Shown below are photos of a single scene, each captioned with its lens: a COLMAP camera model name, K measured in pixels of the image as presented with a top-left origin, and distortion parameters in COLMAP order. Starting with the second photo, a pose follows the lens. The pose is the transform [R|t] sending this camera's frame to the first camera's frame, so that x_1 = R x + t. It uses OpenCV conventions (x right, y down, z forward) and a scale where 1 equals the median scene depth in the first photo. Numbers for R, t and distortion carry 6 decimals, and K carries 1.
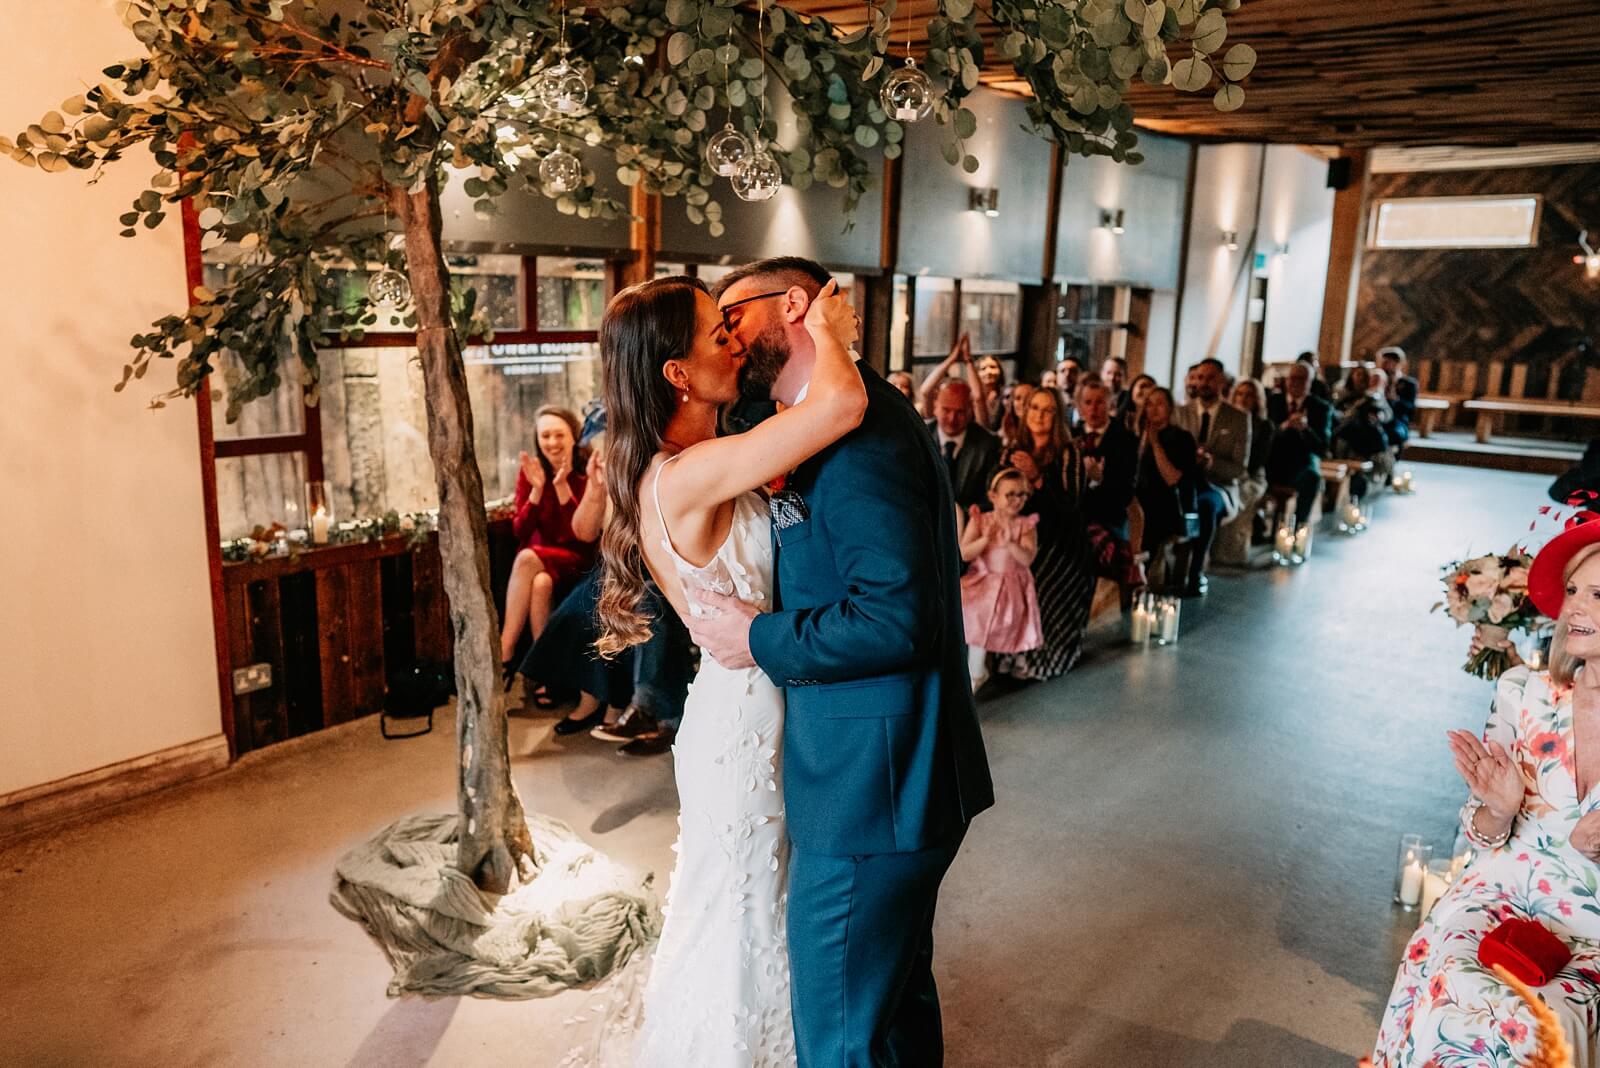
lens RADIAL K [[1170.8, 0, 792.4], [0, 1170.8, 532.2], [0, 0, 1]] dist [-0.037055, 0.054701]
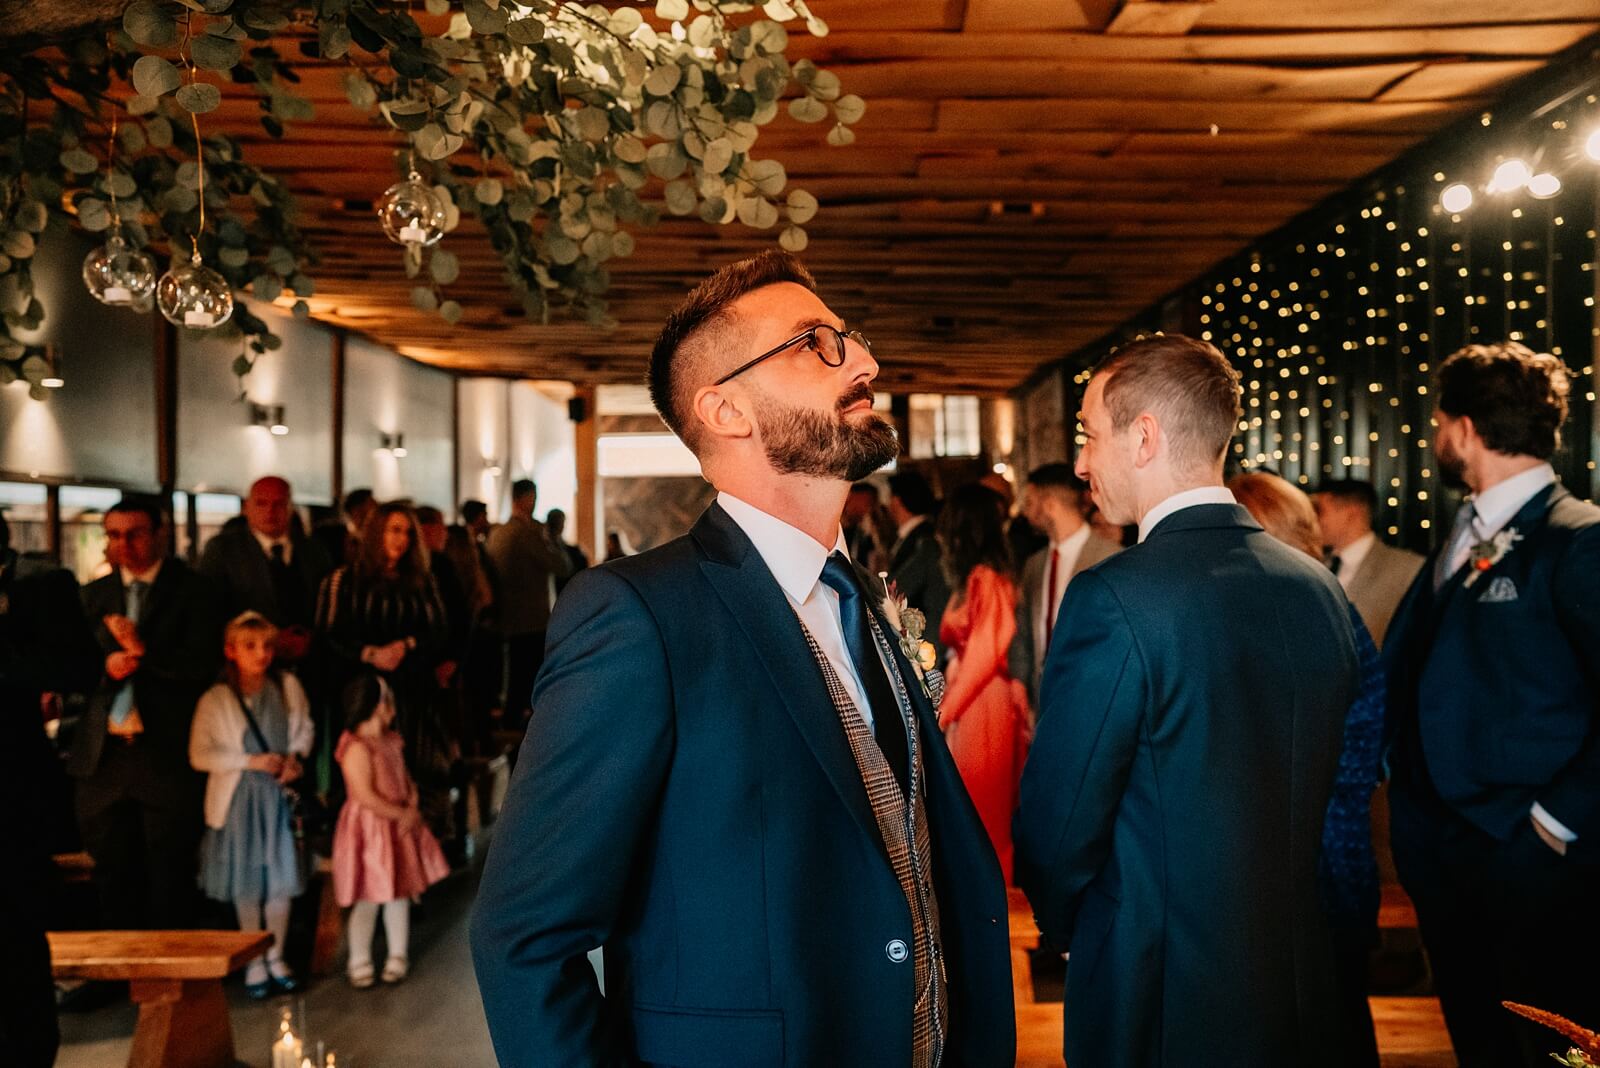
lens RADIAL K [[1084.4, 0, 800.0], [0, 1084.4, 534.0], [0, 0, 1]] dist [-0.000751, -0.001081]
pose [[0.774553, -0.036938, 0.631430, -0.129889], [0.162292, 0.976478, -0.141956, 0.008685], [-0.611334, 0.212429, 0.762329, 0.183128]]
